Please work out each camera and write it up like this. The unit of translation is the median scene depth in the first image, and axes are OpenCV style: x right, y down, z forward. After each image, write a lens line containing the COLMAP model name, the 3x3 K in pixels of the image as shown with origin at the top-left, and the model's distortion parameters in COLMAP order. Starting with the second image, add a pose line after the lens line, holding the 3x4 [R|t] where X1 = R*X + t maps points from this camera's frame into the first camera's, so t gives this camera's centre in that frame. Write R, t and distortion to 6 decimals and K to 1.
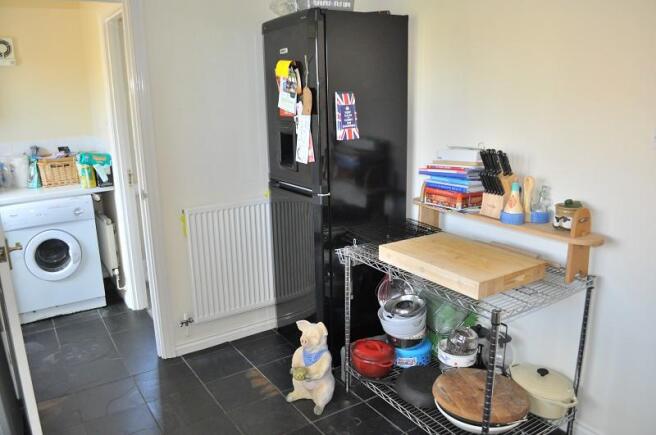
lens RADIAL K [[515.9, 0, 326.9], [0, 515.9, 222.9], [0, 0, 1]] dist [-0.078578, 0.001809]
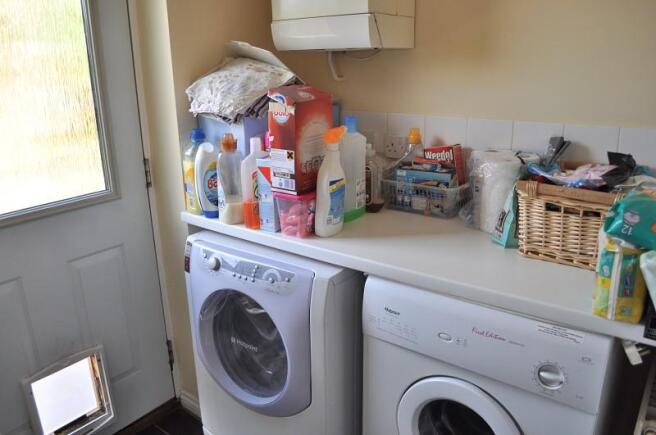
lens RADIAL K [[515.9, 0, 326.9], [0, 515.9, 222.9], [0, 0, 1]] dist [-0.078578, 0.001809]
pose [[0.313250, 0.301546, -0.900525, -0.281131], [-0.225068, 0.944807, 0.238084, -0.151985], [0.922615, 0.128100, 0.363829, 0.742882]]
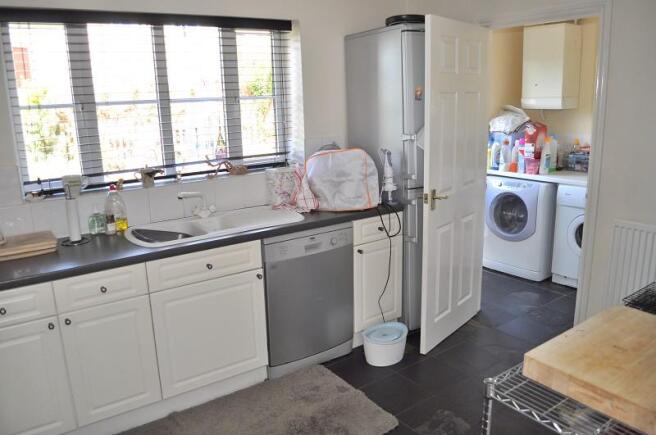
lens RADIAL K [[515.9, 0, 326.9], [0, 515.9, 222.9], [0, 0, 1]] dist [-0.078578, 0.001809]
pose [[0.037932, 0.255537, -0.966055, 0.528824], [-0.221813, 0.944786, 0.241202, -0.106783], [0.974351, 0.205134, 0.092519, 0.302375]]
